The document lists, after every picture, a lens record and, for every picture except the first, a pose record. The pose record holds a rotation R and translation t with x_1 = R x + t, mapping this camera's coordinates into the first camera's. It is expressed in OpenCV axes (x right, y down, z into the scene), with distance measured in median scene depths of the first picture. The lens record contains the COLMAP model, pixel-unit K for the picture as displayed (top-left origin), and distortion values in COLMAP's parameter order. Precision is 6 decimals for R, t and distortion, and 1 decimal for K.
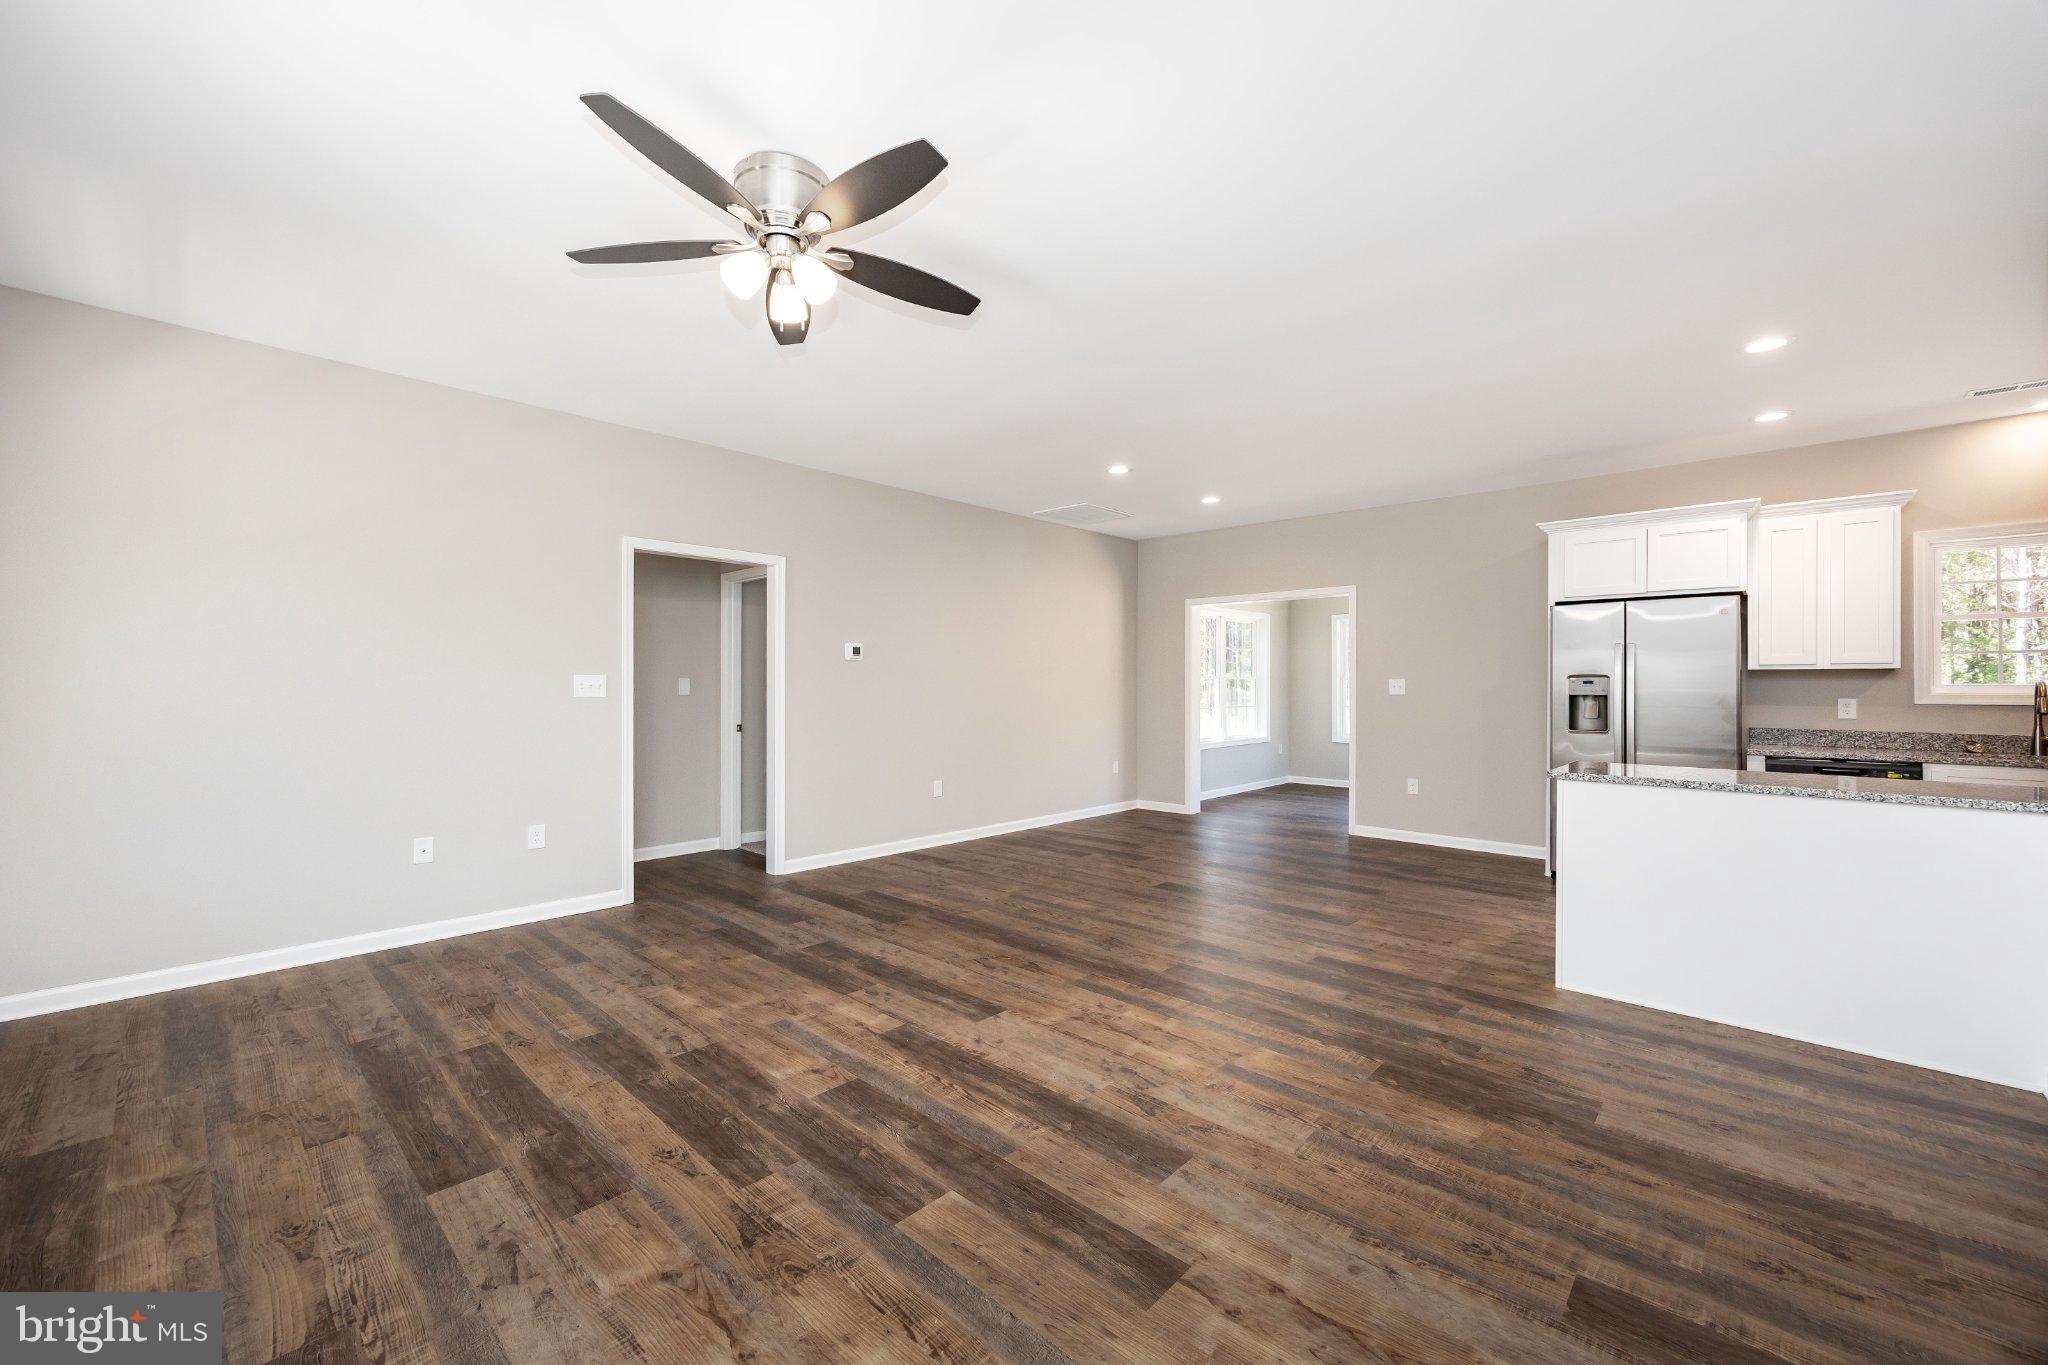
lens RADIAL K [[803.4, 0, 1016.7], [0, 803.4, 687.0], [0, 0, 1]] dist [0.001593, 0.000898]
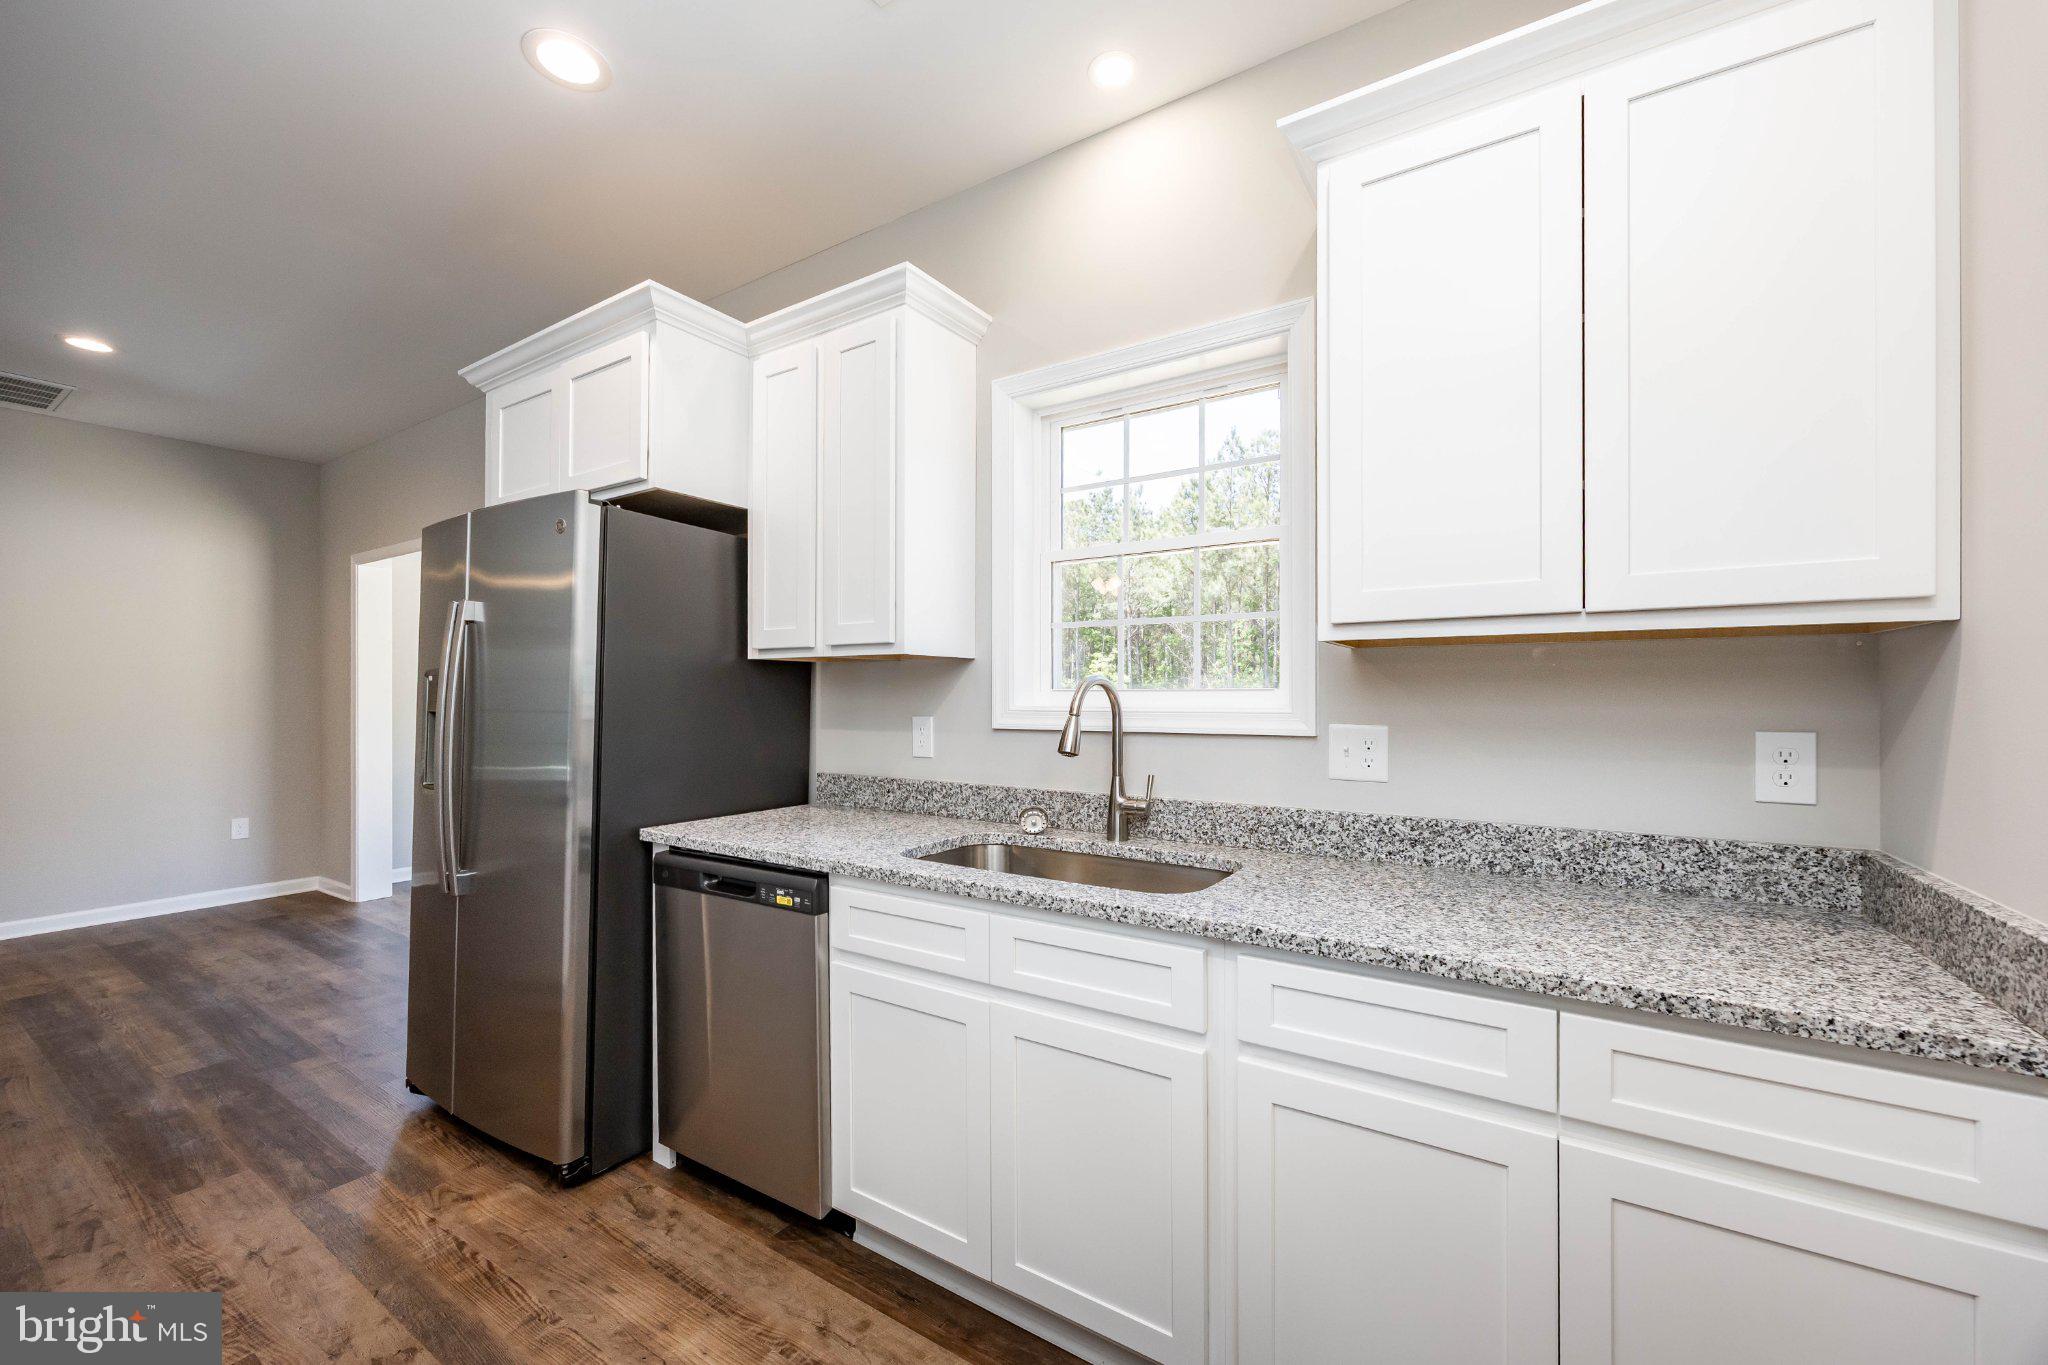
lens RADIAL K [[803.4, 0, 1005.7], [0, 803.4, 693.4], [0, 0, 1]] dist [0.001593, 0.000898]
pose [[0.983870, -0.003393, 0.178852, 1.521006], [0.003634, 0.999993, -0.001017, 0.000828], [-0.178847, 0.001650, 0.983875, 0.758882]]
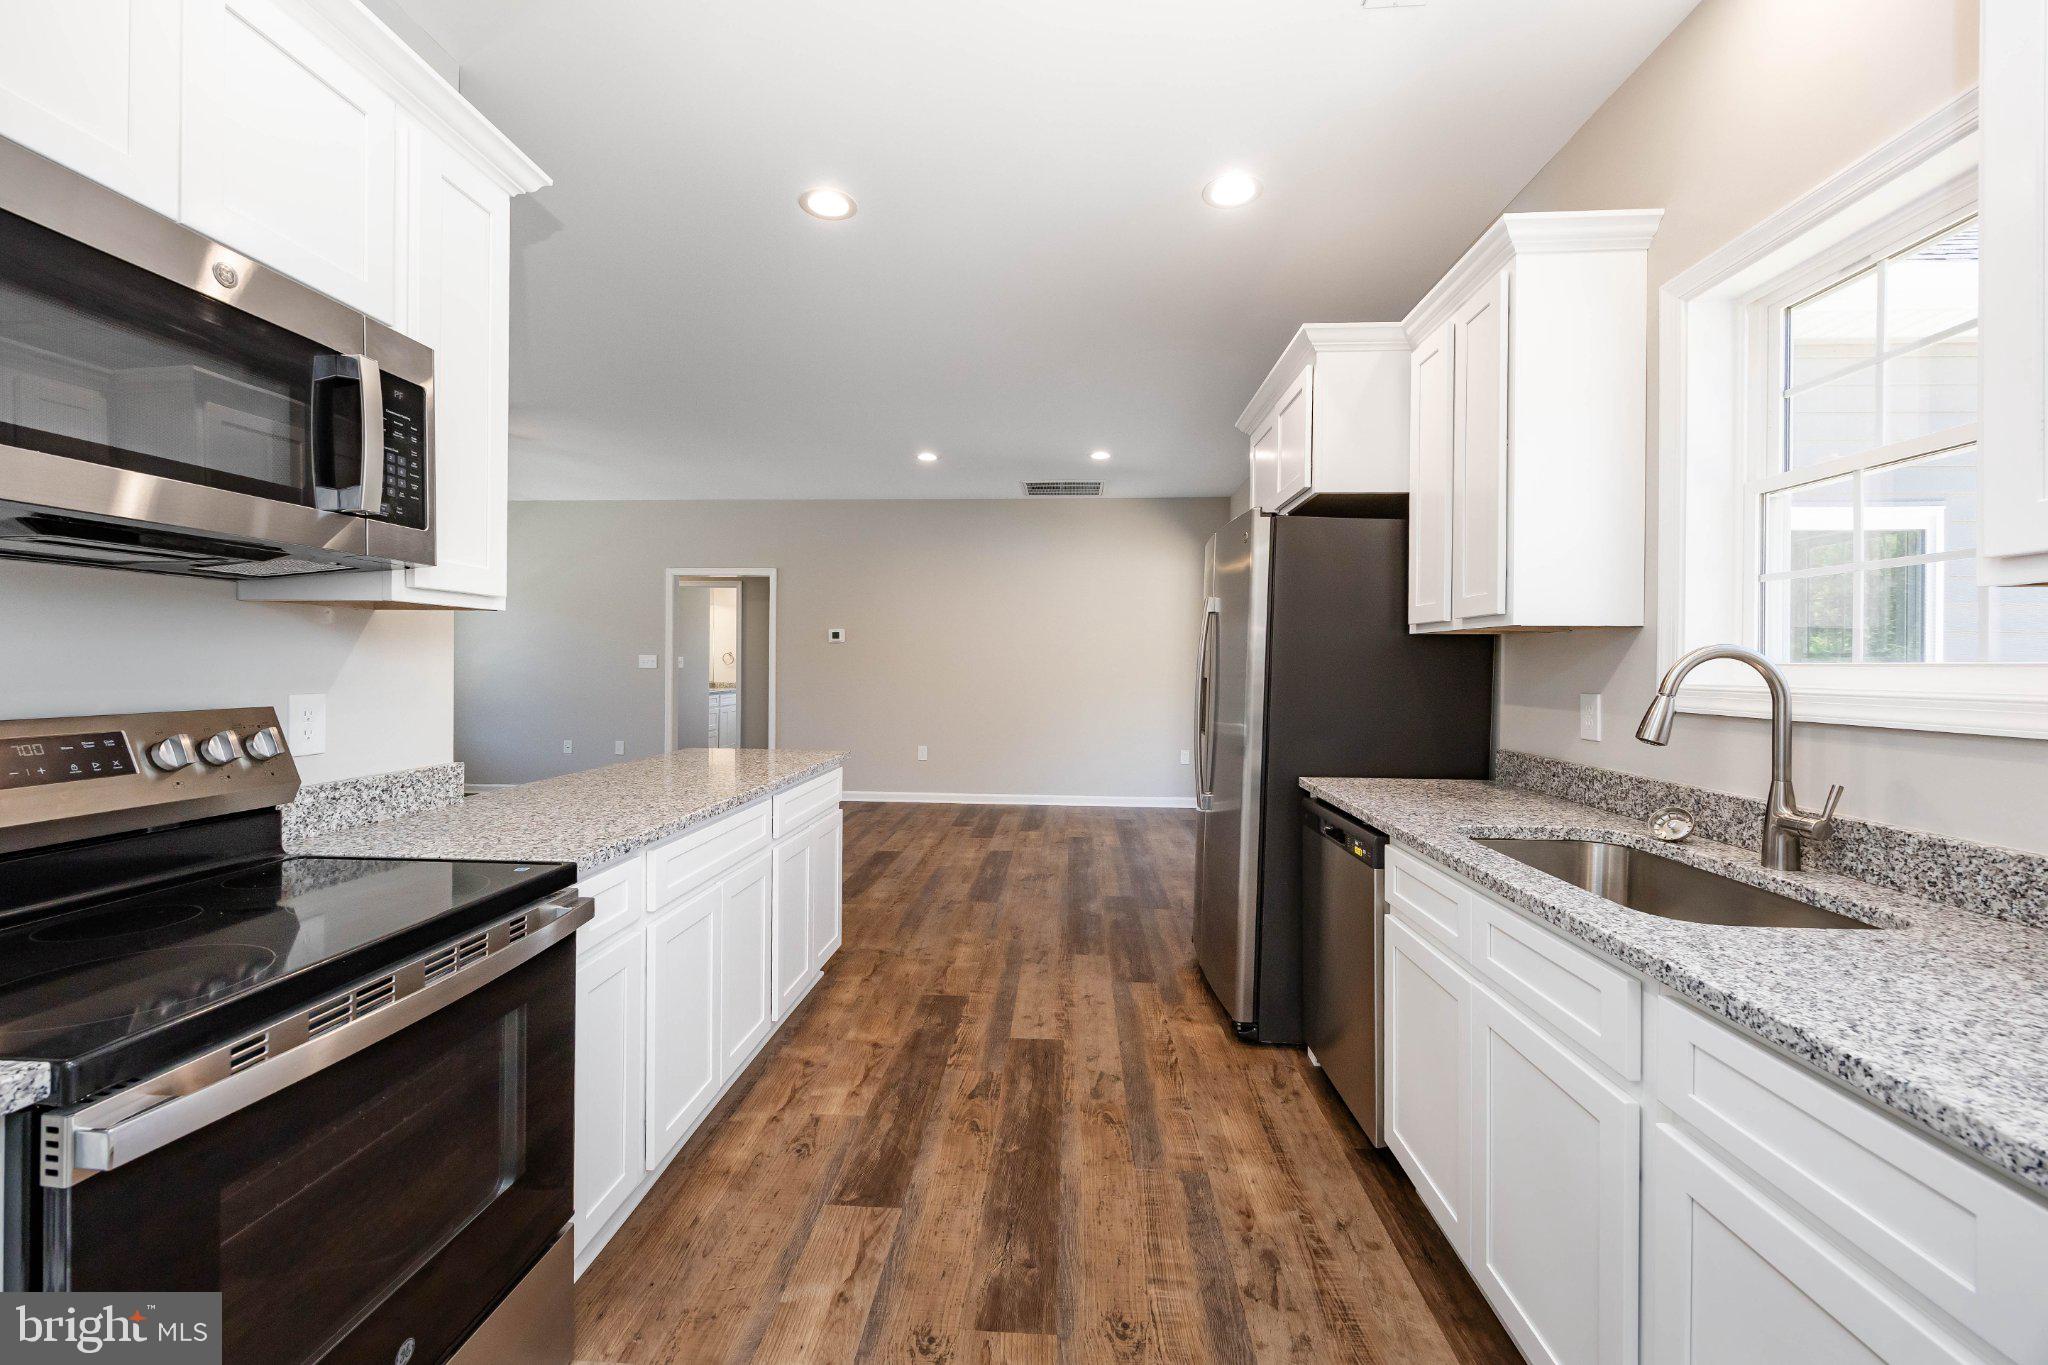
lens RADIAL K [[803.4, 0, 1034.1], [0, 803.4, 667.7], [0, 0, 1]] dist [0.001593, 0.000898]
pose [[0.661403, 0.005413, -0.750011, 1.778015], [-0.006136, 0.999980, 0.001807, 0.001456], [0.750006, 0.003407, 0.661423, 0.732095]]
